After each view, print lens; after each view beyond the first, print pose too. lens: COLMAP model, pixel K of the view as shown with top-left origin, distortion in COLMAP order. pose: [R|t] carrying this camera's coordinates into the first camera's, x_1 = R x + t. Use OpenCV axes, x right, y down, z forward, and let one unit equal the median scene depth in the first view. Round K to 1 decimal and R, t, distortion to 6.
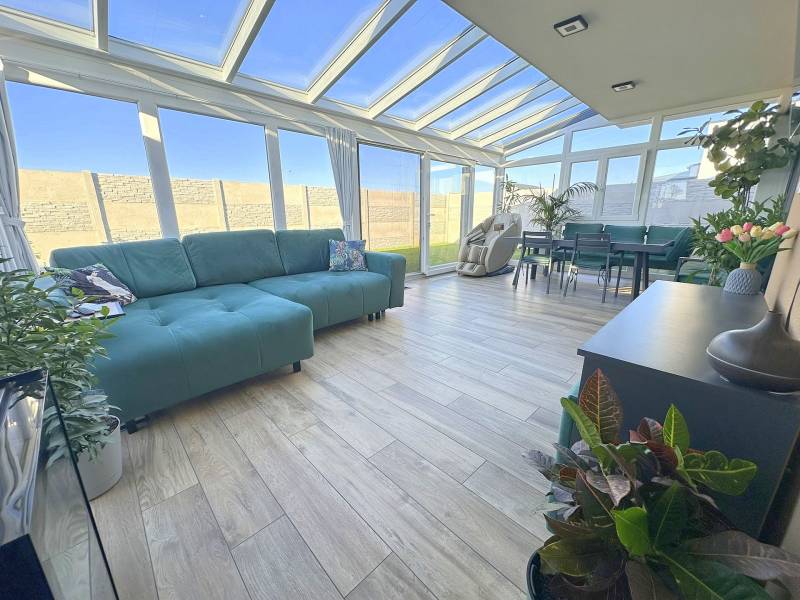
lens RADIAL K [[320.2, 0, 400.6], [0, 320.2, 300.1], [0, 0, 1]] dist [-0.000455, 0.000252]
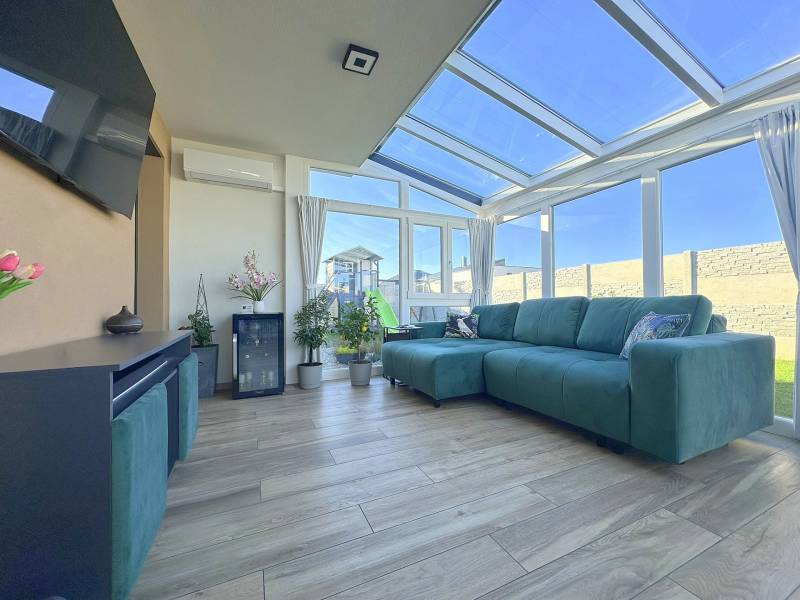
lens RADIAL K [[320.2, 0, 399.5], [0, 320.2, 300.8], [0, 0, 1]] dist [-0.000455, 0.000252]
pose [[-0.331087, -0.004265, -0.943591, 0.724416], [-0.234058, 0.969109, 0.077746, -0.188993], [0.914111, 0.246596, -0.321857, 0.986433]]
